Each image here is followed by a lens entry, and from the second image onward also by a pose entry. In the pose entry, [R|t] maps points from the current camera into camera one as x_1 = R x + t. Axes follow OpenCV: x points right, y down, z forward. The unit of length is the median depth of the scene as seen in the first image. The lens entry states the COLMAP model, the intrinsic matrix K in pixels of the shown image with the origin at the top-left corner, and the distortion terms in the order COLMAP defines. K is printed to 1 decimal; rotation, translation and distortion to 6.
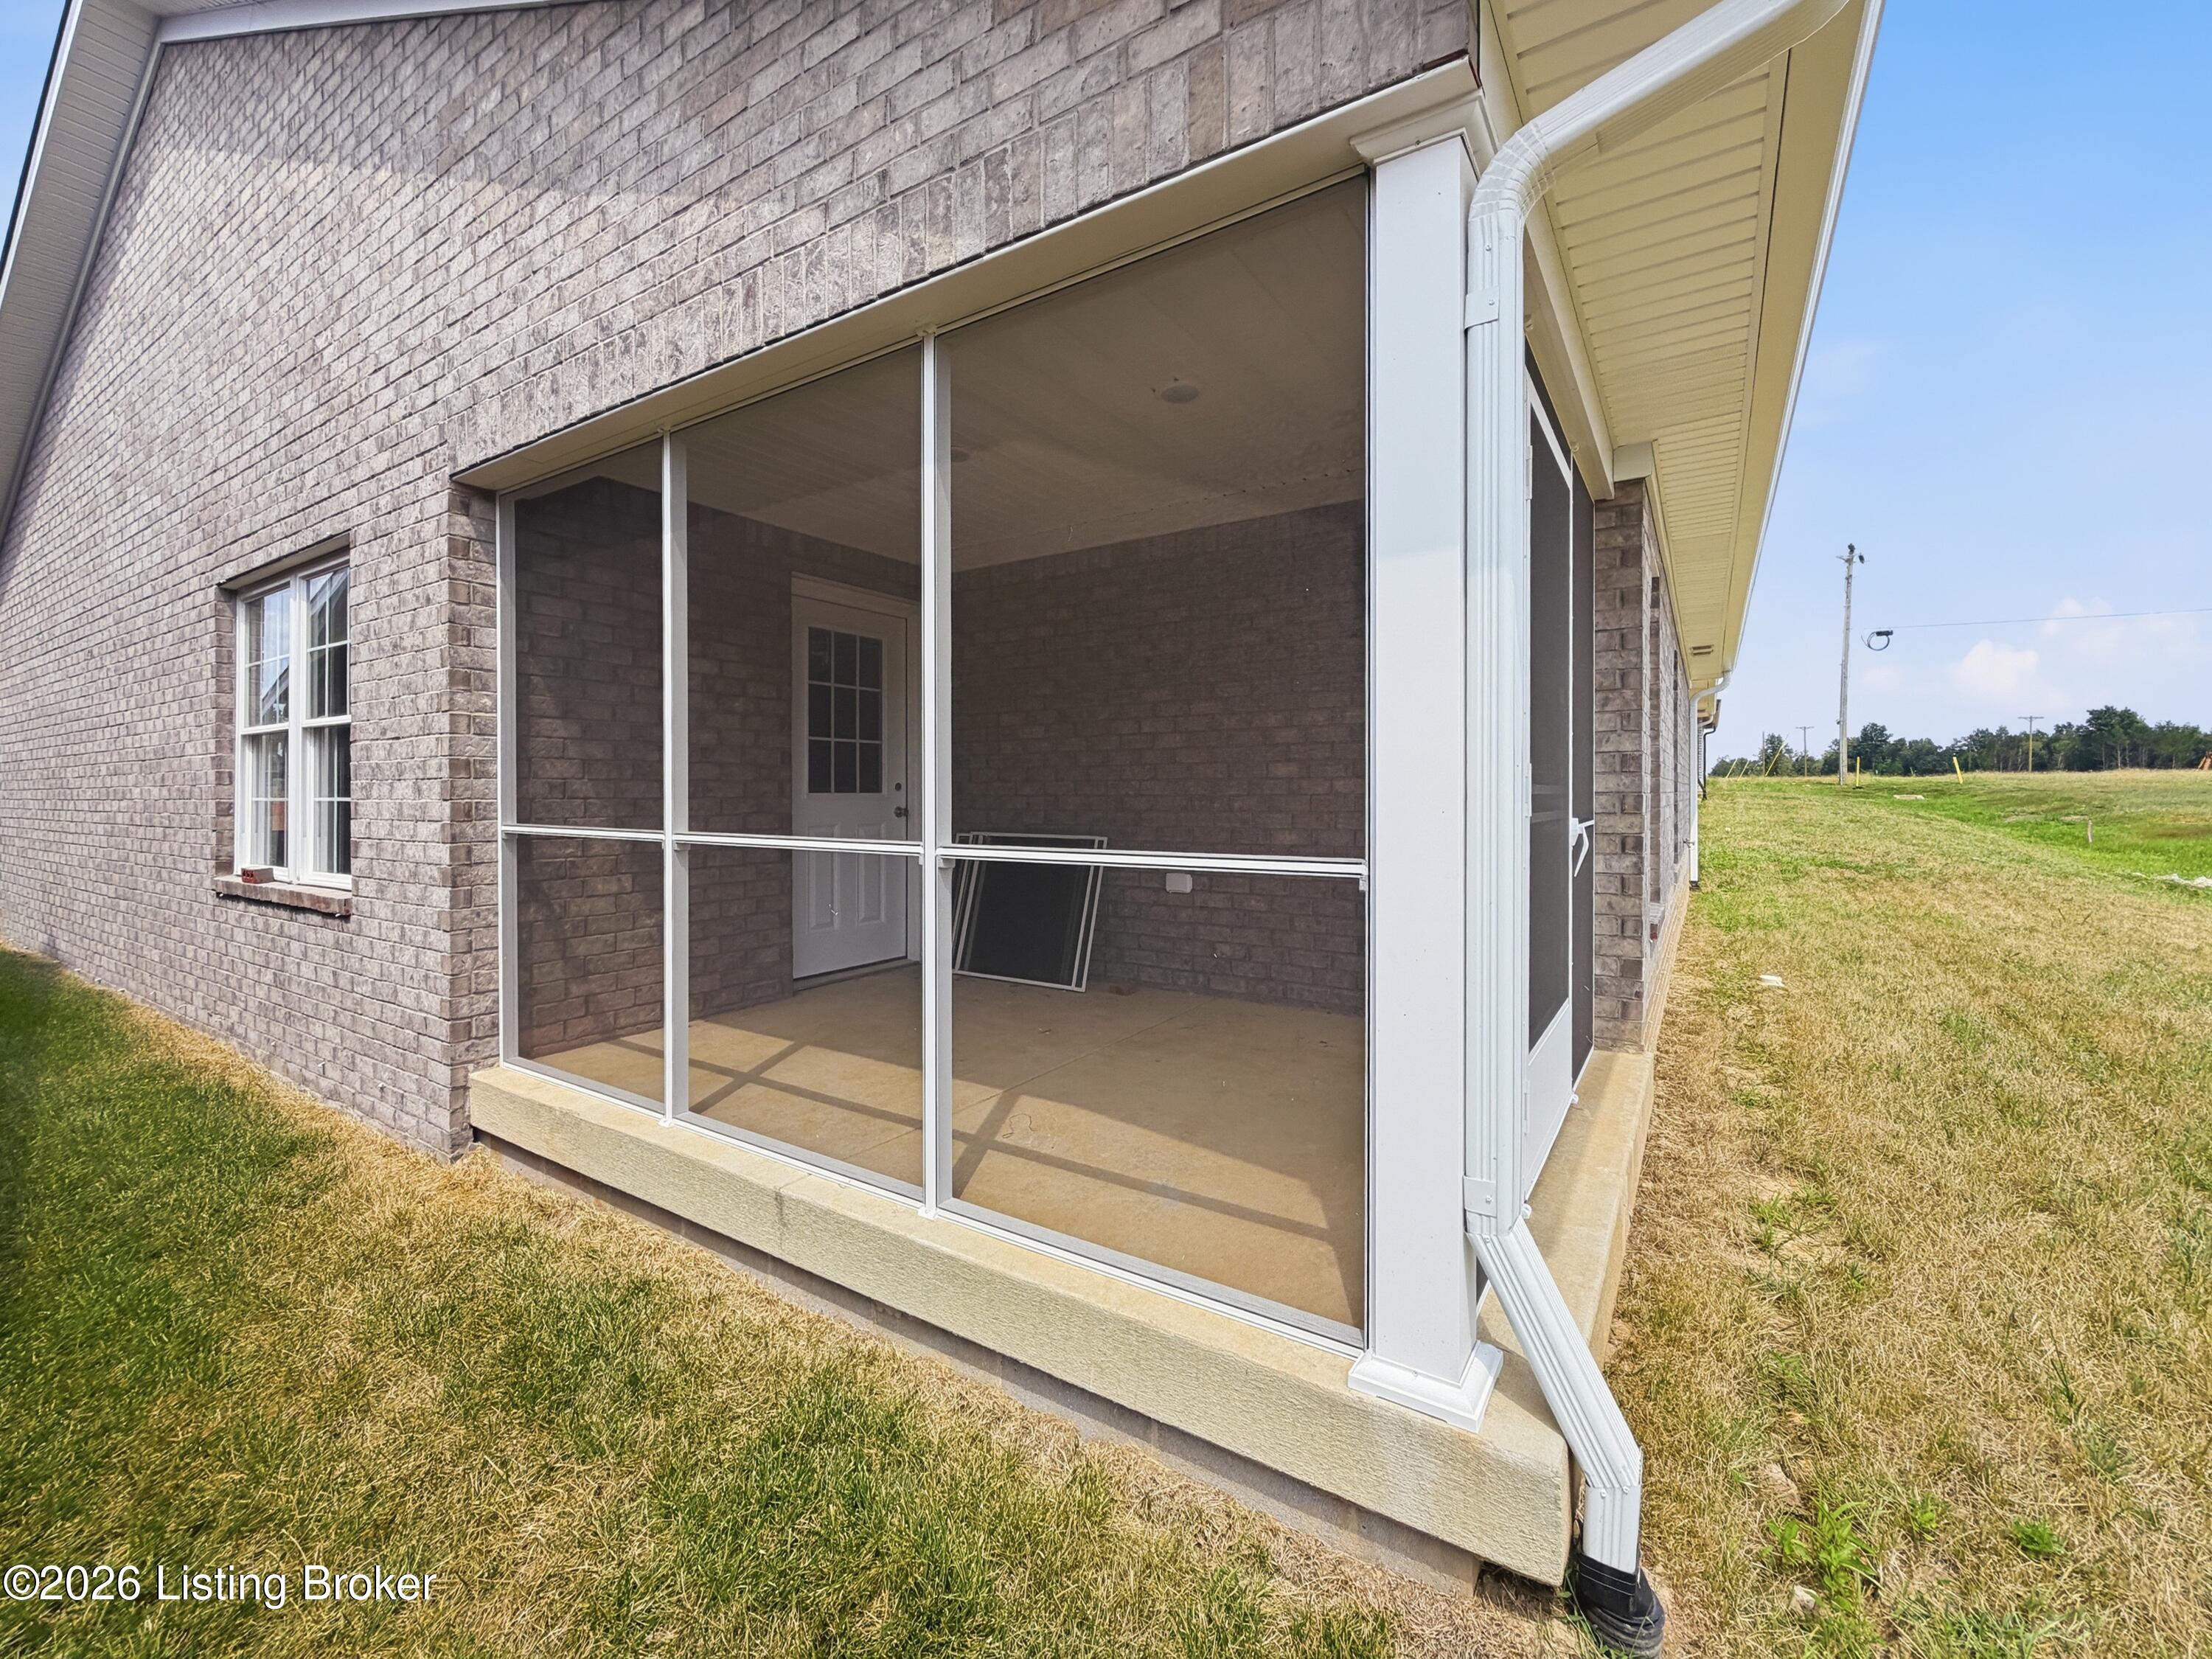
lens RADIAL K [[912.1, 0, 1102.8], [0, 912.1, 807.5], [0, 0, 1]] dist [-0.001917, 0.000564]
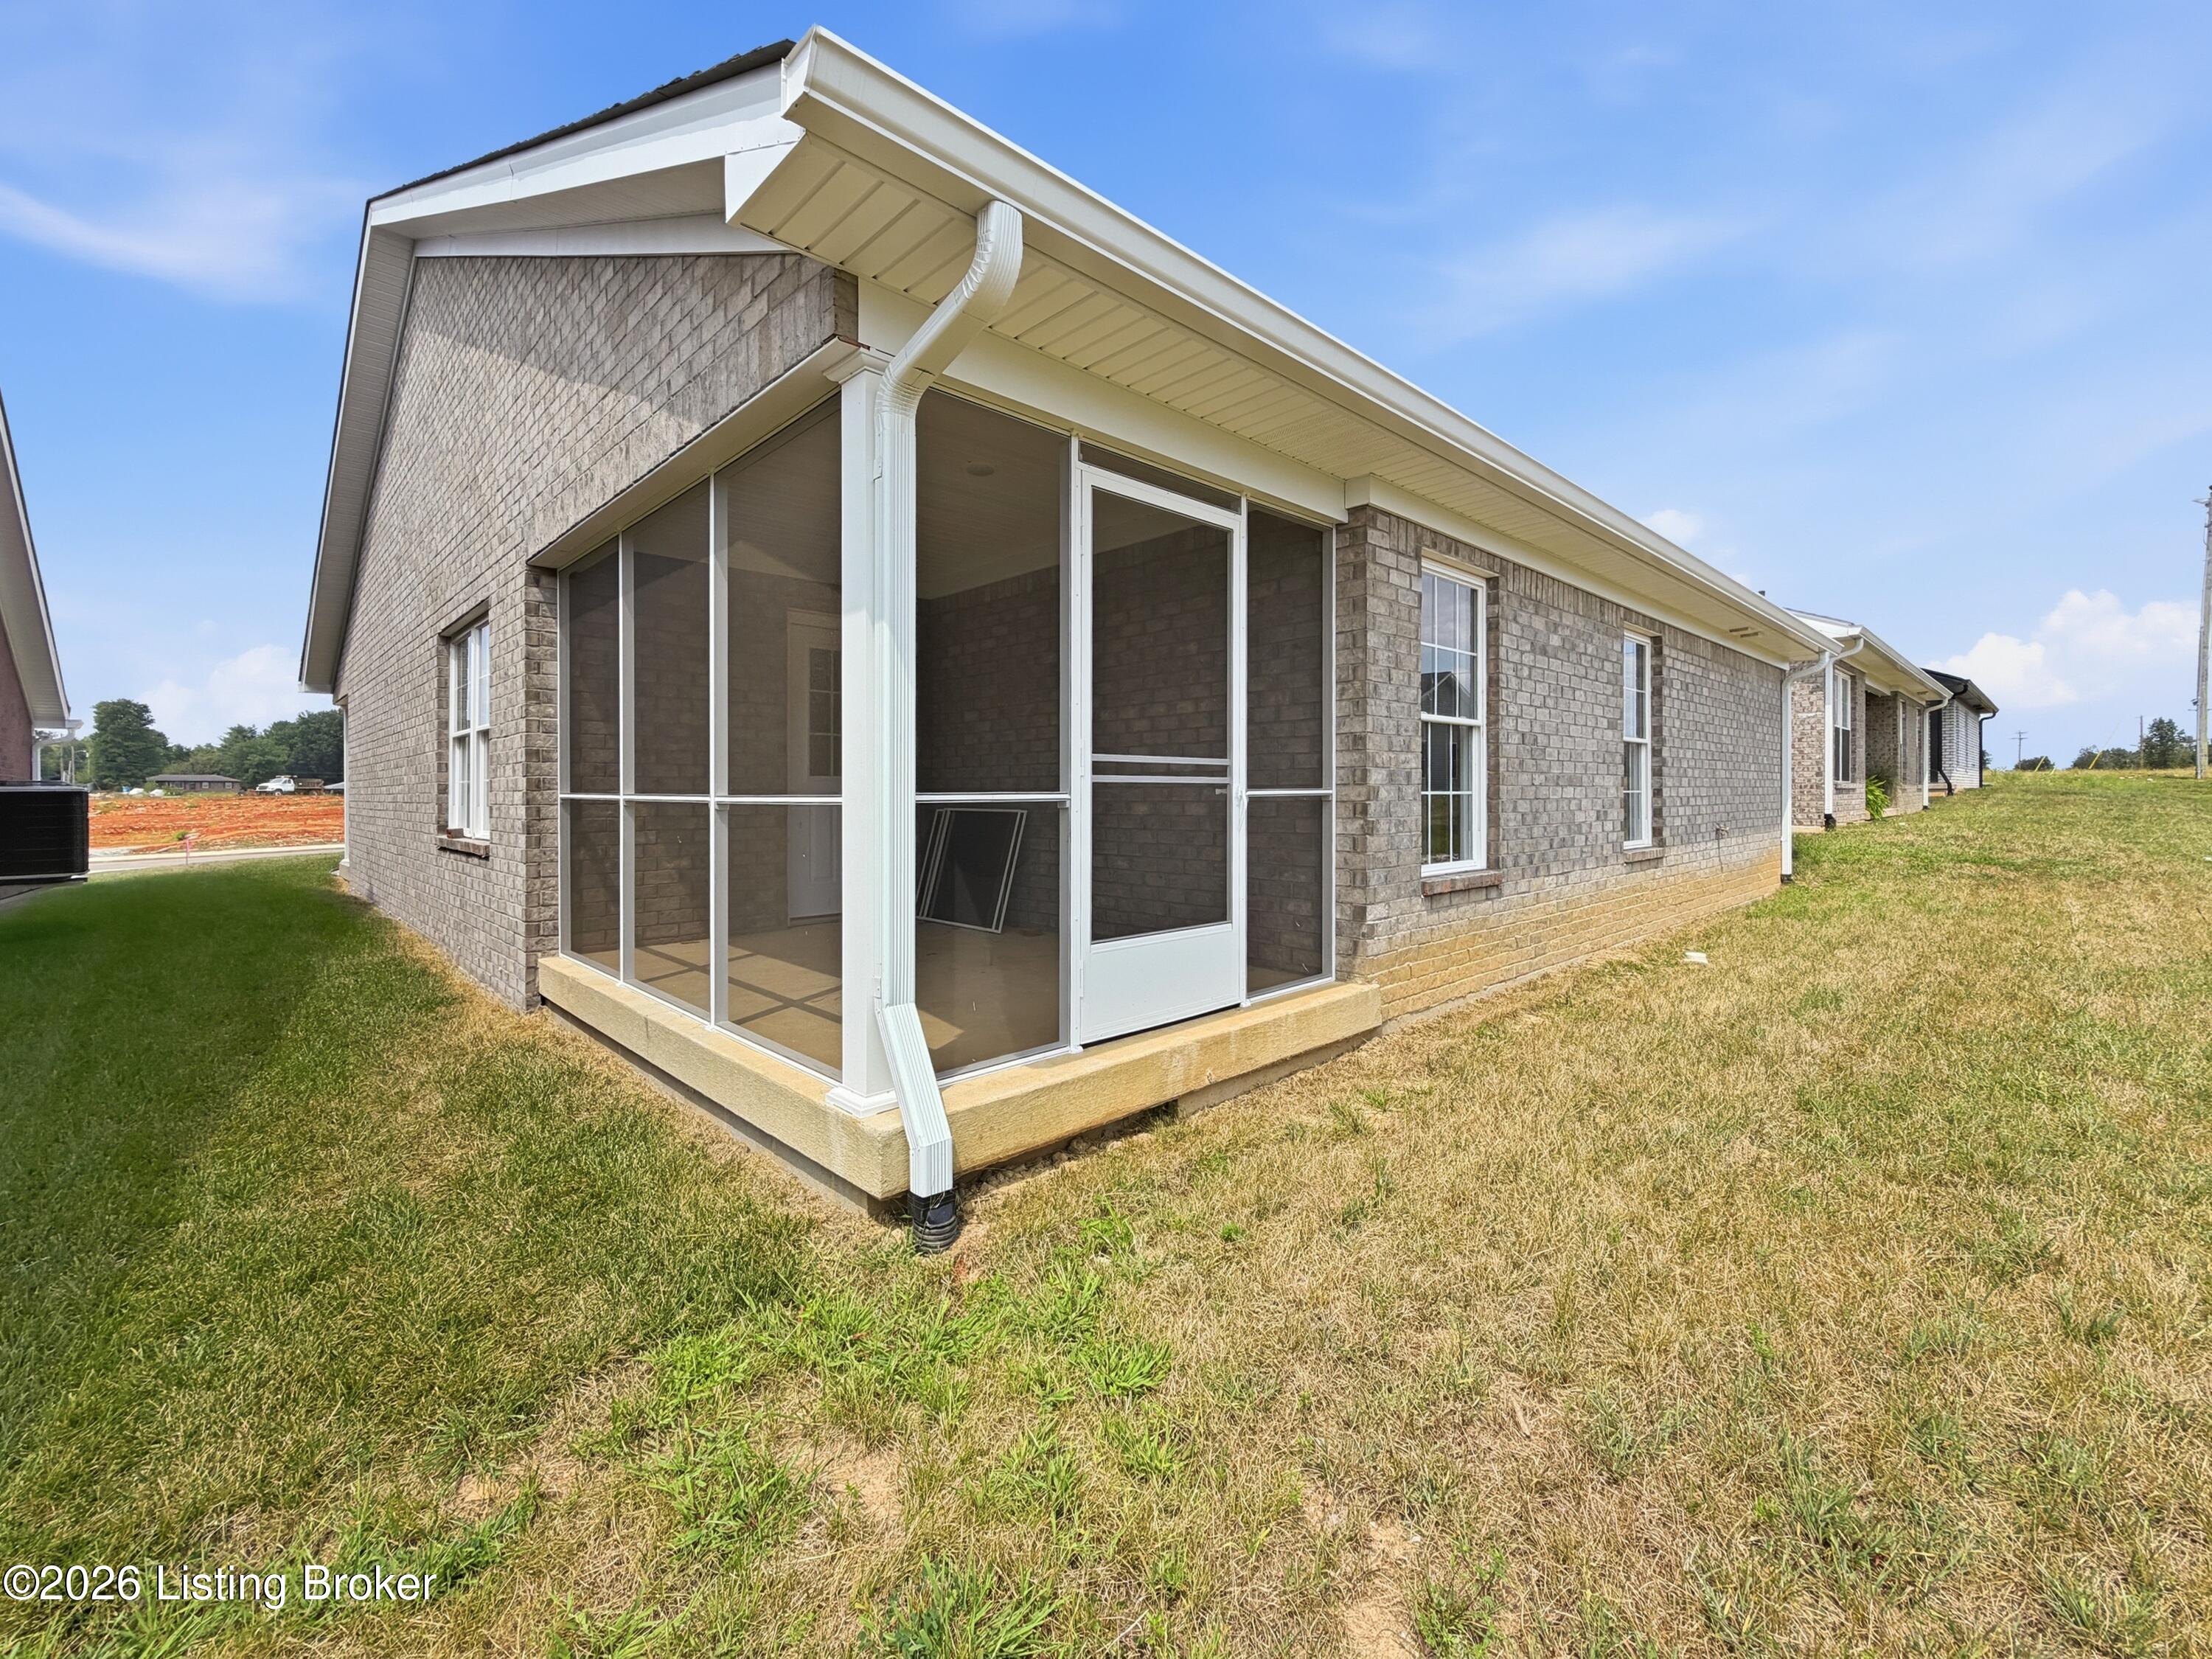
lens RADIAL K [[912.1, 0, 1102.8], [0, 912.1, 807.5], [0, 0, 1]] dist [-0.001917, 0.000564]
pose [[0.975557, 0.002706, -0.219730, 0.531180], [-0.002373, 0.999996, 0.001781, 0.037169], [0.219734, -0.001216, 0.975559, -0.255382]]
